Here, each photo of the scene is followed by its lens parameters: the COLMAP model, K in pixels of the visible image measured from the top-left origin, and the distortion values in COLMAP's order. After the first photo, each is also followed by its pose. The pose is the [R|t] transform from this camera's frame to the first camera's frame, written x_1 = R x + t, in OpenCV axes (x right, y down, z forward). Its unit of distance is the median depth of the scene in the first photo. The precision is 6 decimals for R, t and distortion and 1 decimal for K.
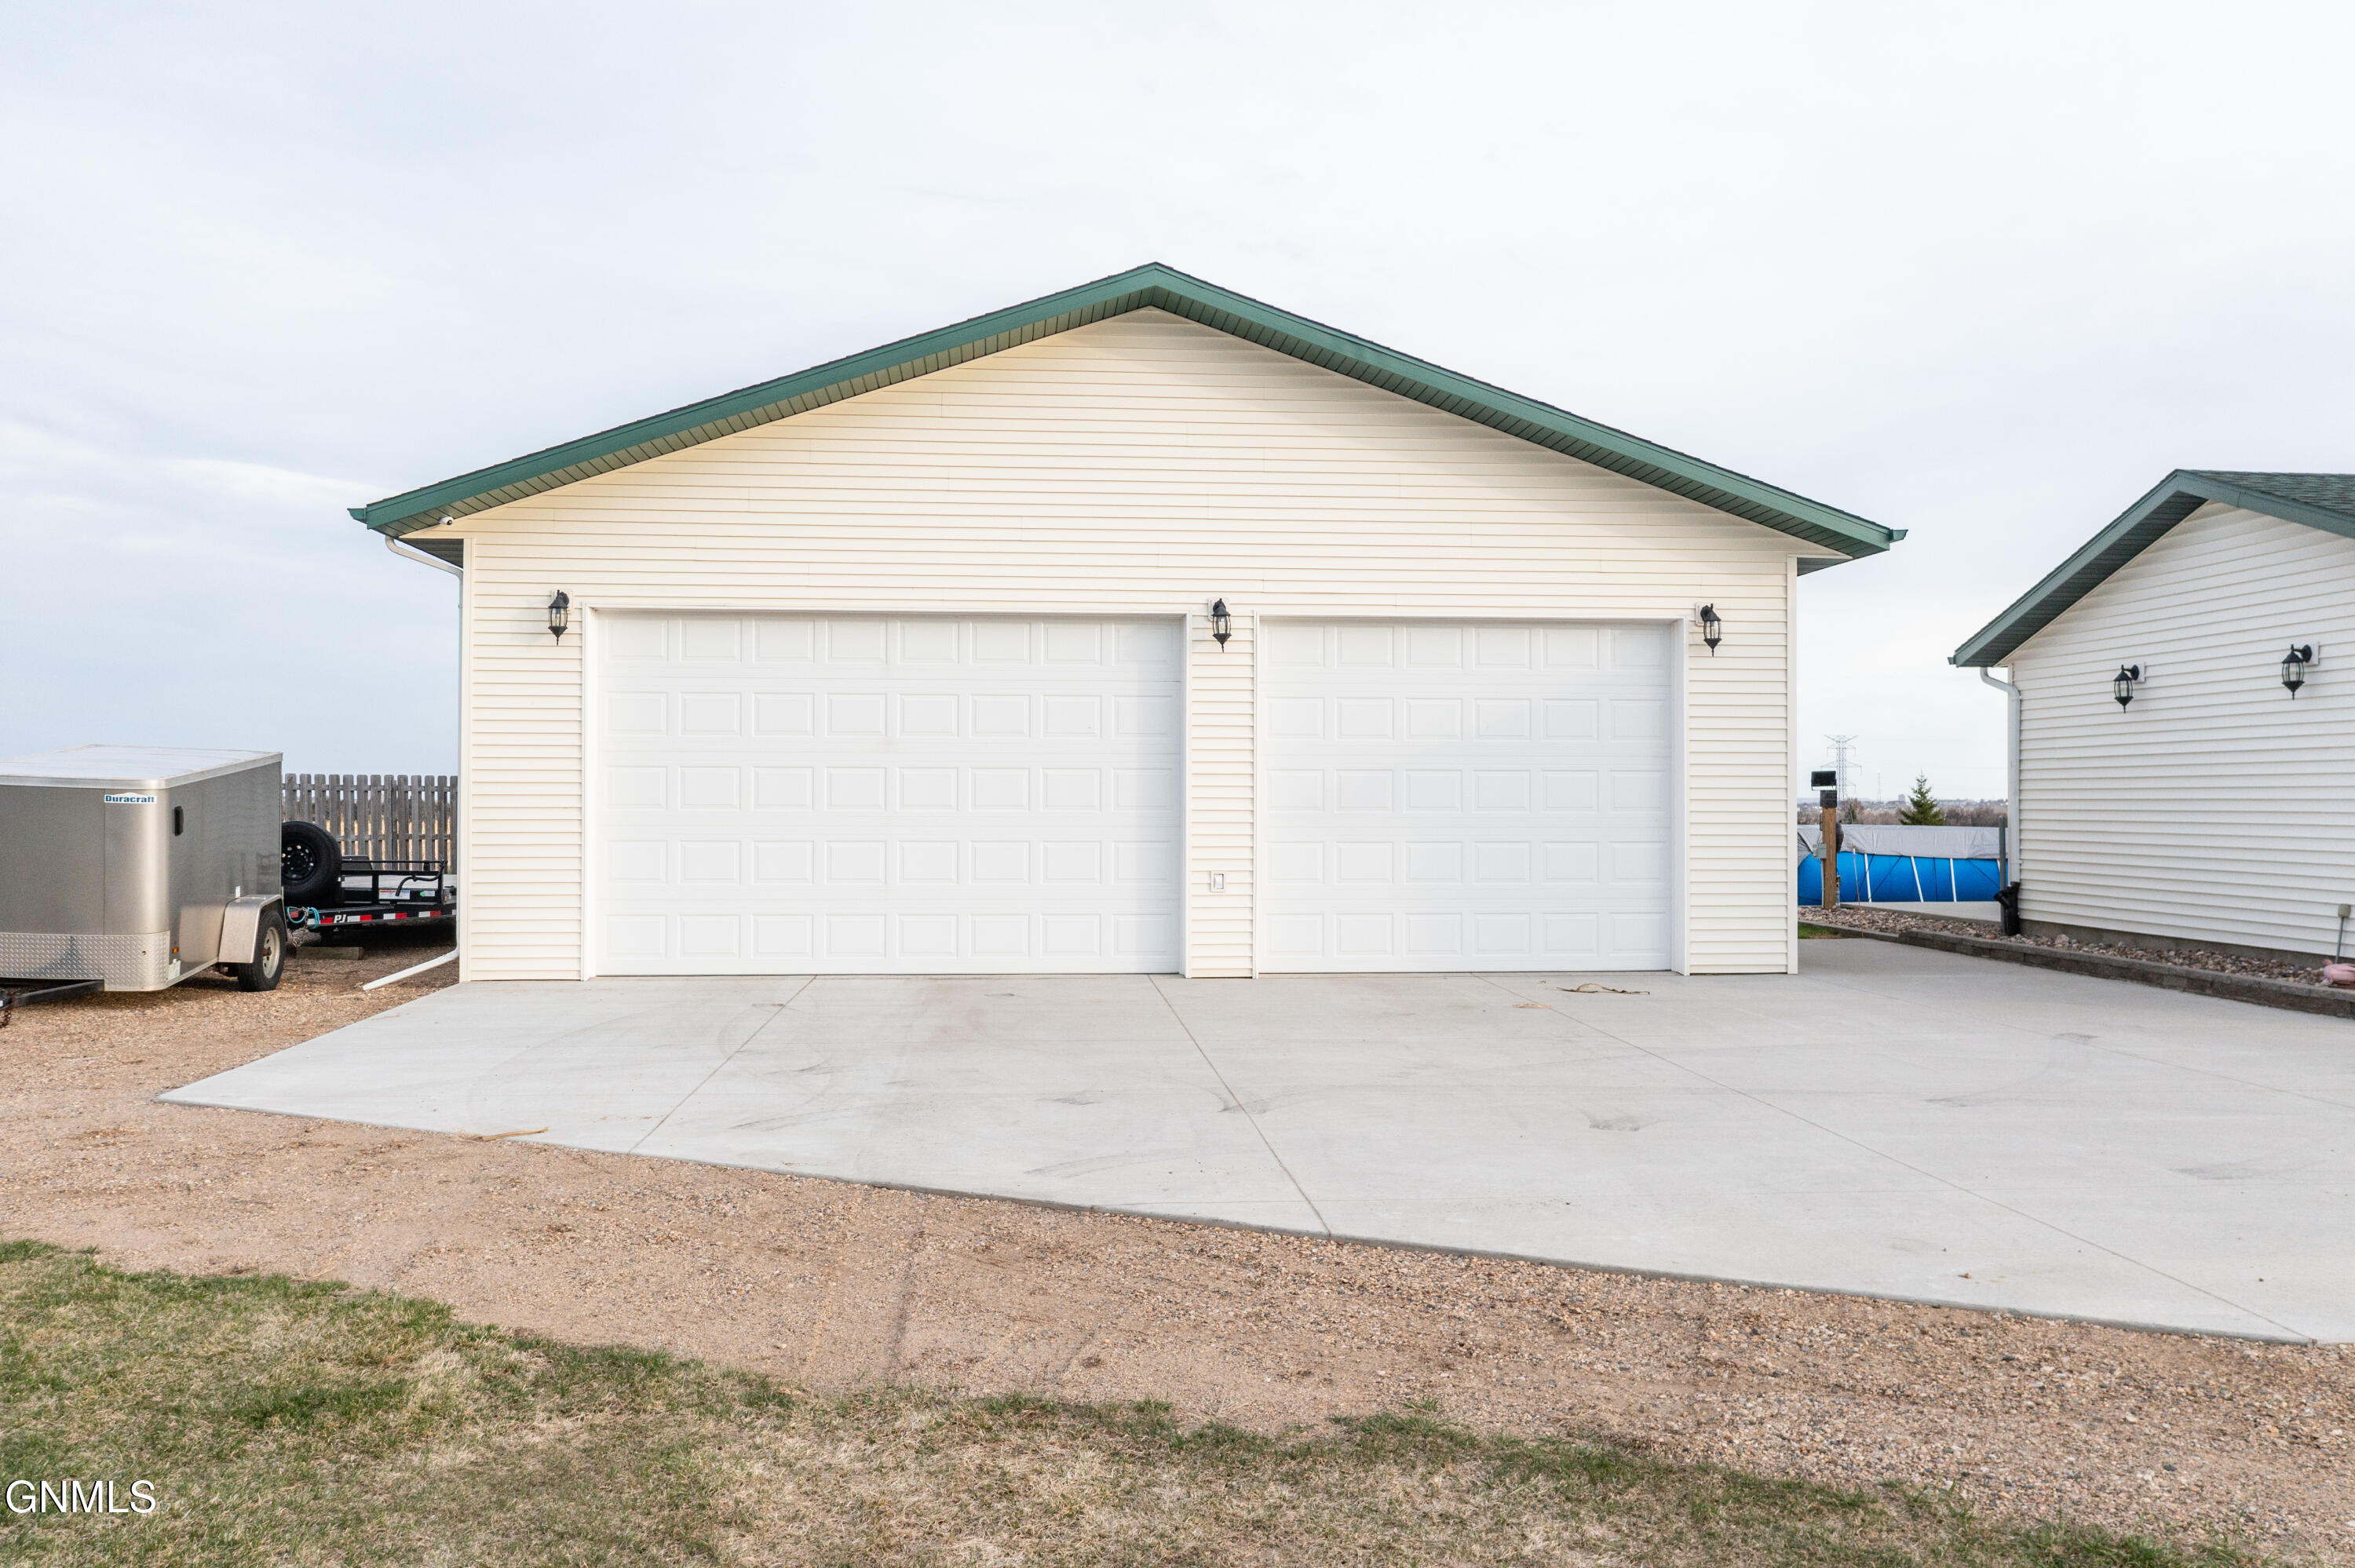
lens RADIAL K [[1861.2, 0, 1175.0], [0, 1861.2, 775.3], [0, 0, 1]] dist [-0.011383, 0.009947]
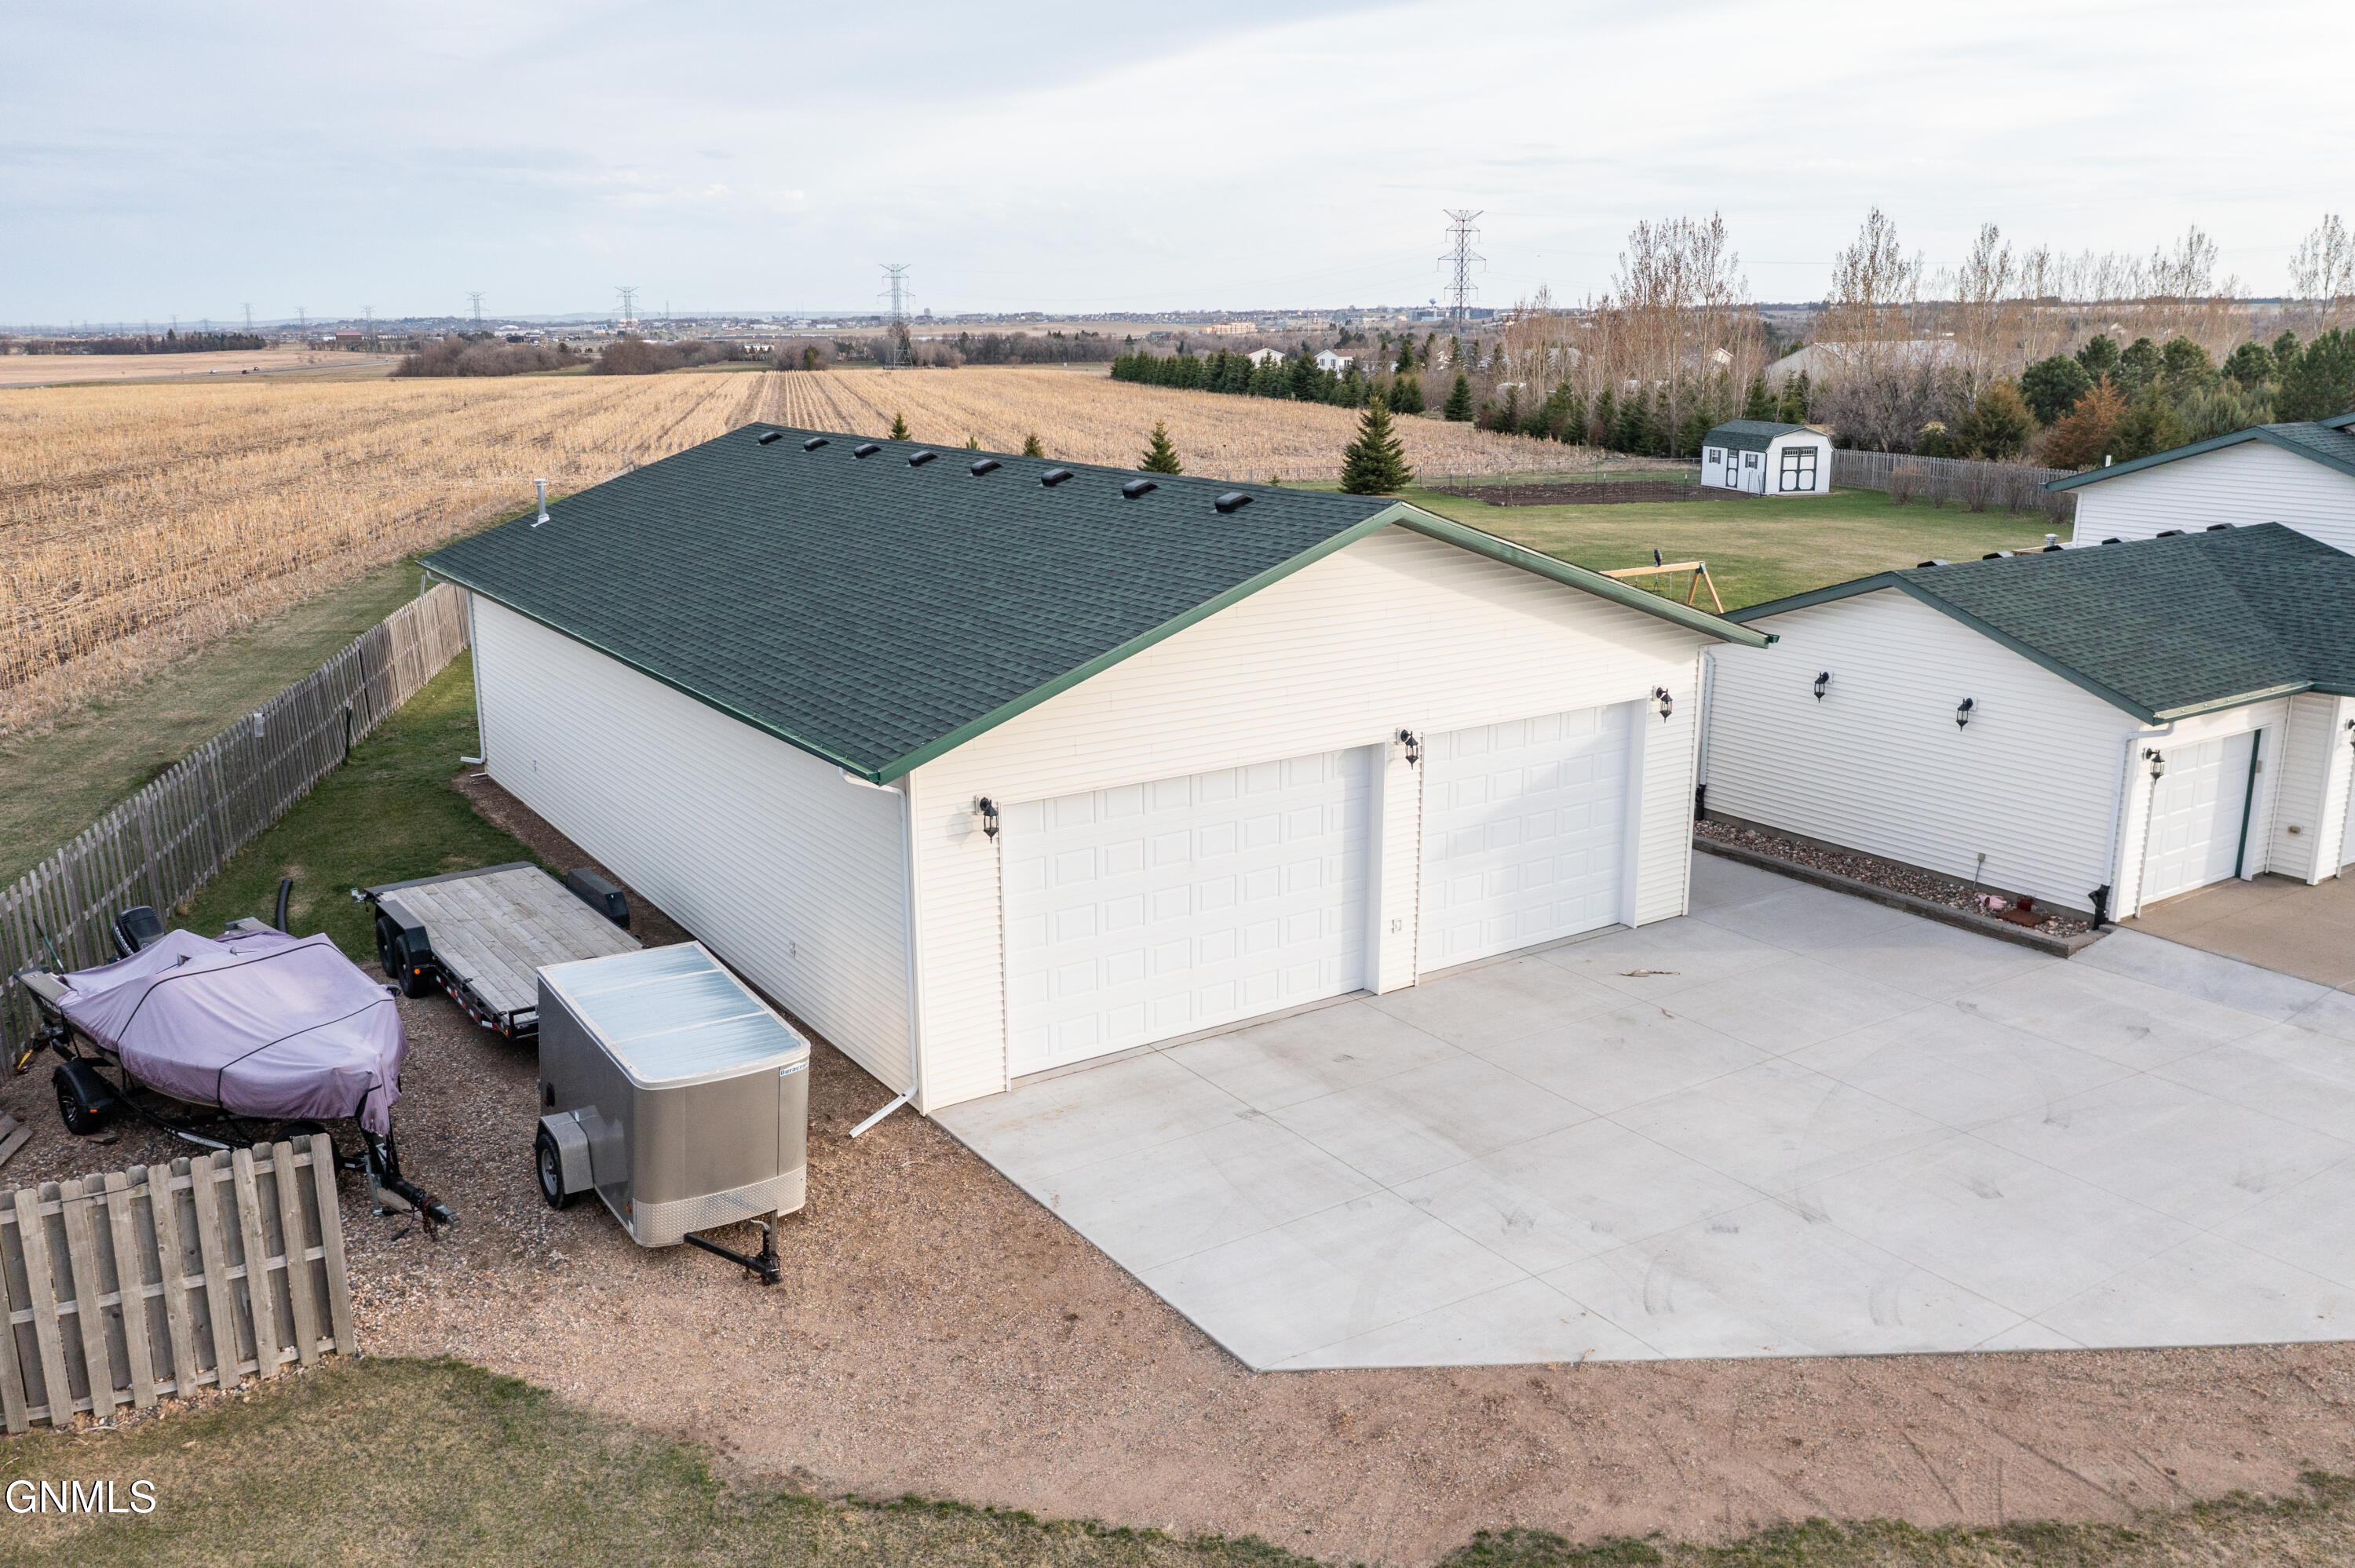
lens RADIAL K [[1861.2, 0, 1171.4], [0, 1861.2, 778.3], [0, 0, 1]] dist [-0.011383, 0.009947]
pose [[0.876936, -0.123034, 0.464591, -0.760757], [0.000211, 0.966776, 0.255626, -0.406802], [-0.480606, -0.224070, 0.847827, -0.076917]]
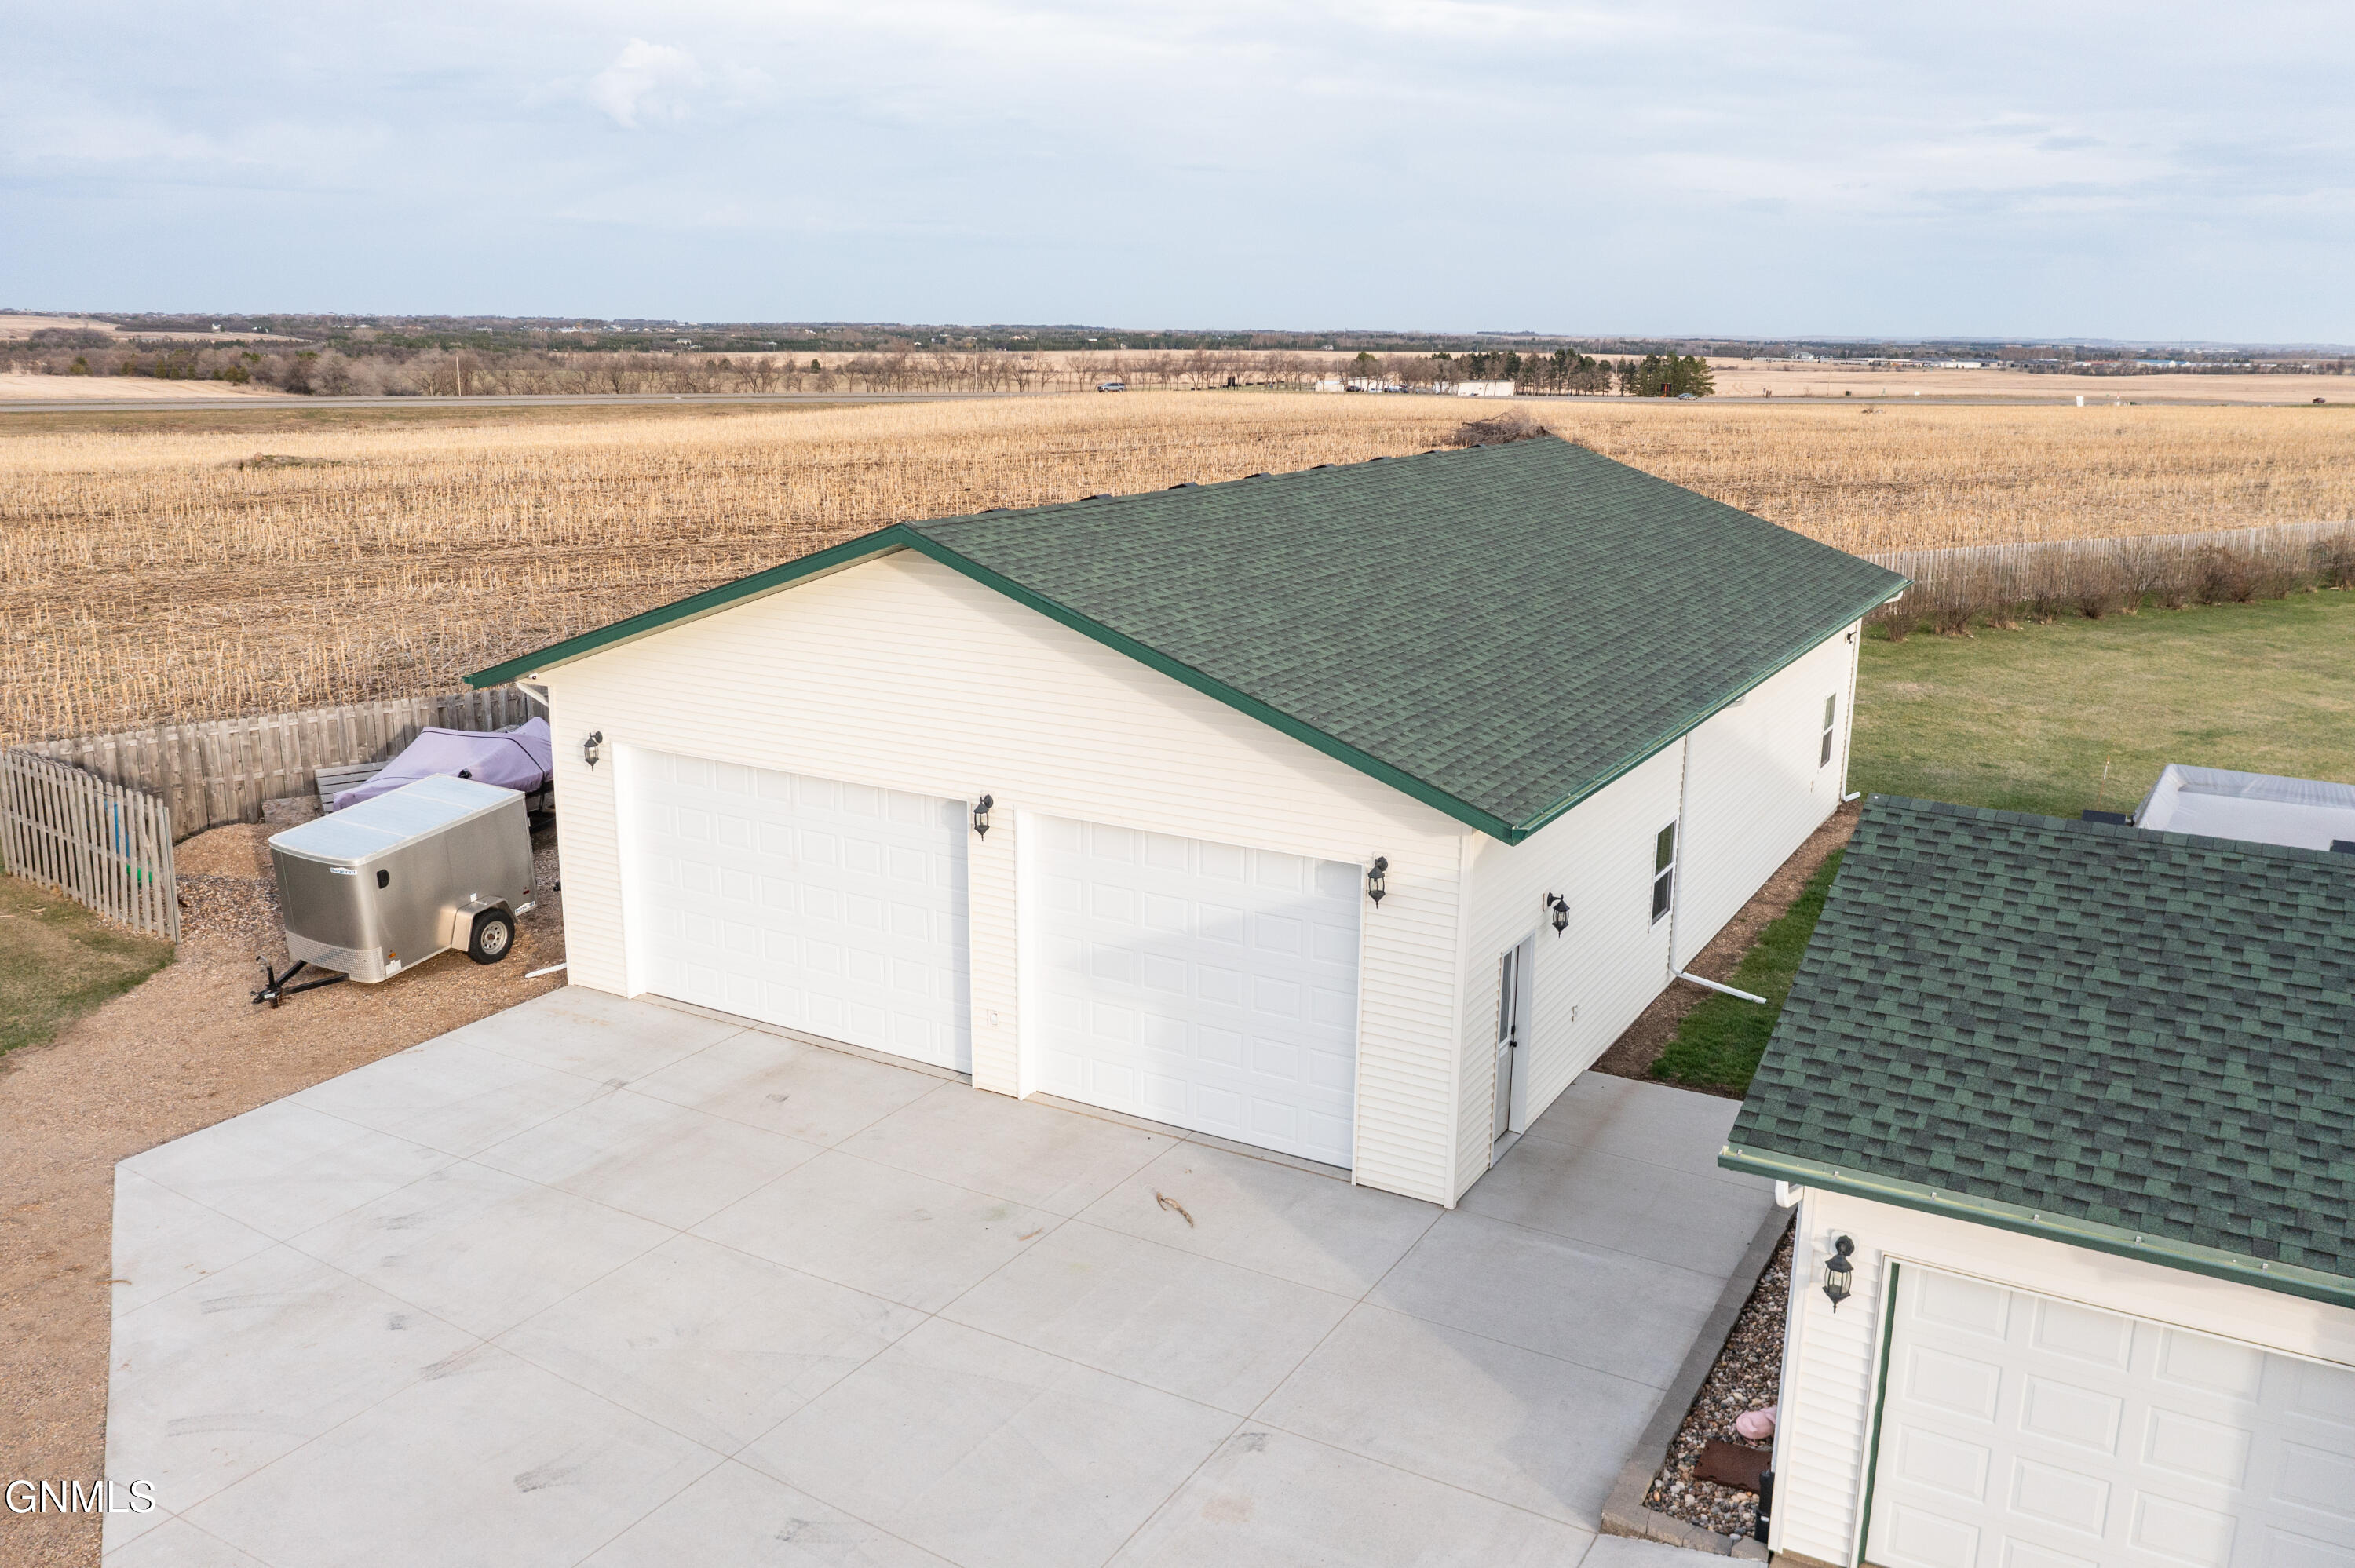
lens RADIAL K [[1861.2, 0, 1175.4], [0, 1861.2, 782.8], [0, 0, 1]] dist [-0.011383, 0.009947]
pose [[0.818492, 0.142770, -0.556496, 0.771789], [-0.000233, 0.968713, 0.248182, -0.392308], [0.574518, -0.203005, 0.792917, 0.139455]]
